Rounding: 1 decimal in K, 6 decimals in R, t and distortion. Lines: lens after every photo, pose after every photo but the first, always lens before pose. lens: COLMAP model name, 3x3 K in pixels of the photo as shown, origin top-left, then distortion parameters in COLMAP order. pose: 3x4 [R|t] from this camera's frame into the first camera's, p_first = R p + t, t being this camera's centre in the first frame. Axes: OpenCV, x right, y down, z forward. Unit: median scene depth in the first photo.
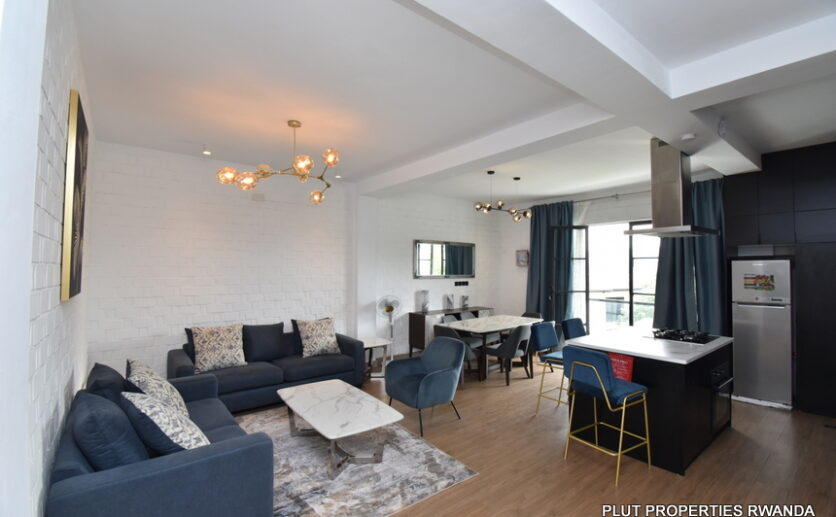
lens RADIAL K [[371.2, 0, 418.6], [0, 371.2, 257.4], [0, 0, 1]] dist [-0.003257, -0.001856]
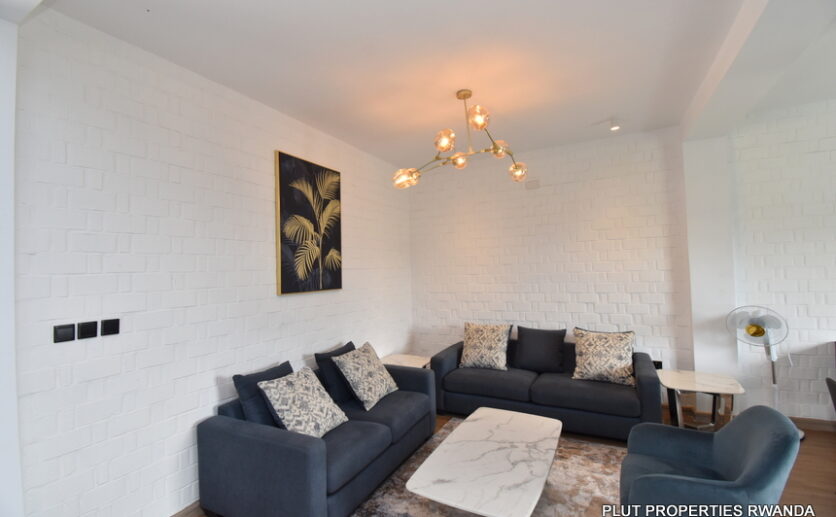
lens RADIAL K [[371.2, 0, 415.5], [0, 371.2, 257.1], [0, 0, 1]] dist [-0.003257, -0.001856]
pose [[0.398161, -0.043036, -0.916306, 0.267659], [0.062105, 0.997872, -0.019881, 0.011650], [0.915211, -0.048992, 0.399986, 0.387163]]
